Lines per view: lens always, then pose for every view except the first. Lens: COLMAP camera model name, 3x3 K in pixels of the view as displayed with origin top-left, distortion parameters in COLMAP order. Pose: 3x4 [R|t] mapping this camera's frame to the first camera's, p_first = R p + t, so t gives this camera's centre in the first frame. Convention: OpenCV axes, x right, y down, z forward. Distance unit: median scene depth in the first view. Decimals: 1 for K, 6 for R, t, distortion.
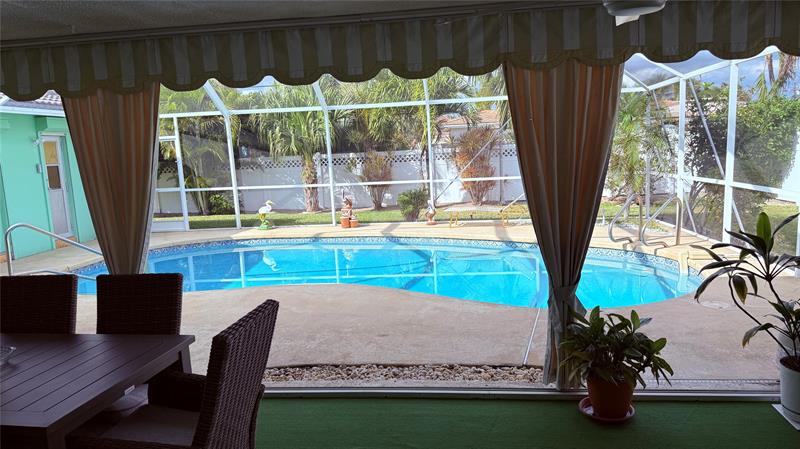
lens RADIAL K [[560.2, 0, 397.9], [0, 560.2, 221.6], [0, 0, 1]] dist [0.097237, -0.128411]
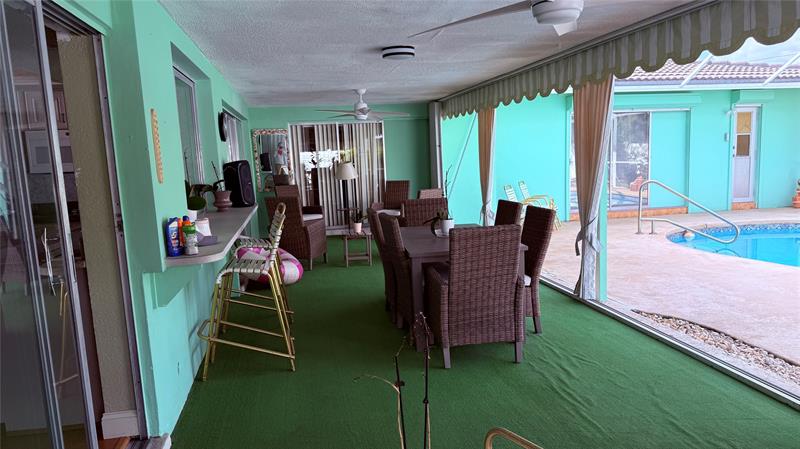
lens RADIAL K [[560.2, 0, 396.8], [0, 560.2, 226.6], [0, 0, 1]] dist [0.097237, -0.128411]
pose [[0.297242, 0.158981, -0.941474, 0.627542], [-0.098109, 0.985907, 0.135509, -0.018785], [0.949748, 0.052089, 0.308650, 0.108126]]
